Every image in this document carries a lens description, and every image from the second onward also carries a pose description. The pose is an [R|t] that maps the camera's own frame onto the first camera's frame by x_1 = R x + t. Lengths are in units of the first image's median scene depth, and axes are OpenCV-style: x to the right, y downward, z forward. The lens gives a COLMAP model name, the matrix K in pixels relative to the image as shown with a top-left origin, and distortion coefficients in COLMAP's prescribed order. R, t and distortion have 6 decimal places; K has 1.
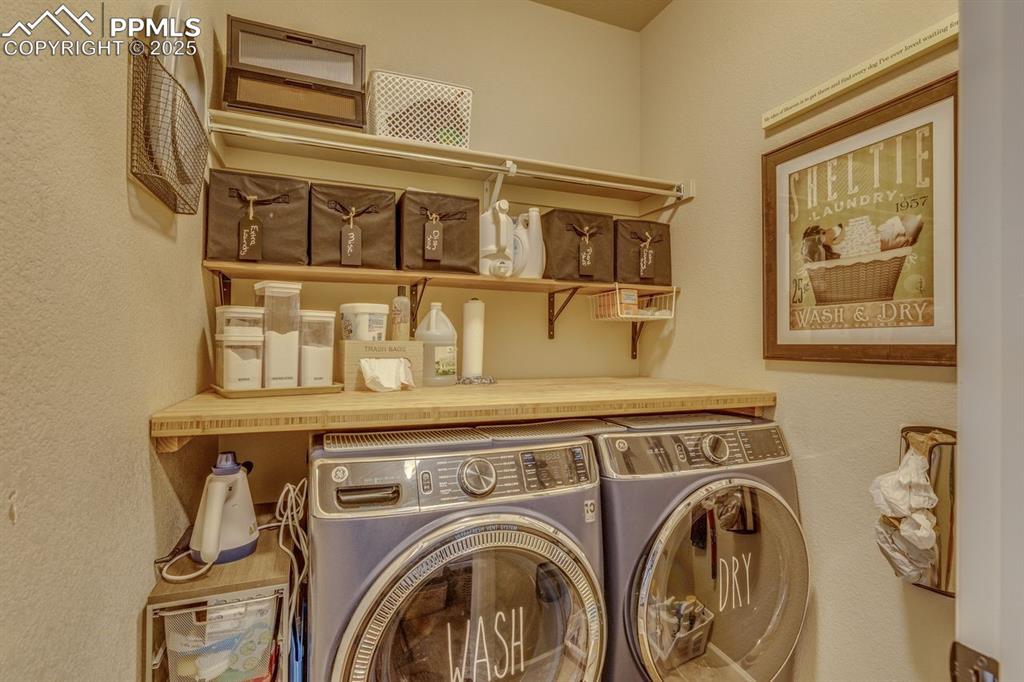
lens RADIAL K [[500.3, 0, 504.9], [0, 500.3, 340.3], [0, 0, 1]] dist [-0.003272, 0.000199]
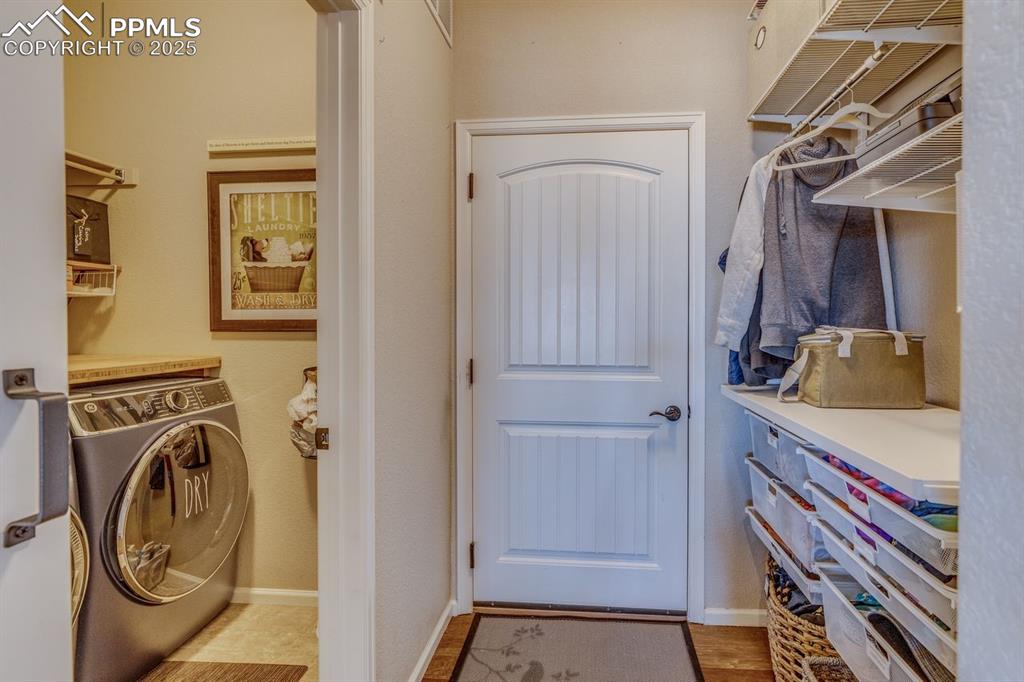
lens RADIAL K [[500.3, 0, 552.2], [0, 500.3, 327.7], [0, 0, 1]] dist [-0.003272, 0.000199]
pose [[0.434556, -0.019068, 0.900443, -0.278350], [-0.001731, 0.999756, 0.022007, -0.001809], [-0.900643, -0.011122, 0.434417, -0.379593]]
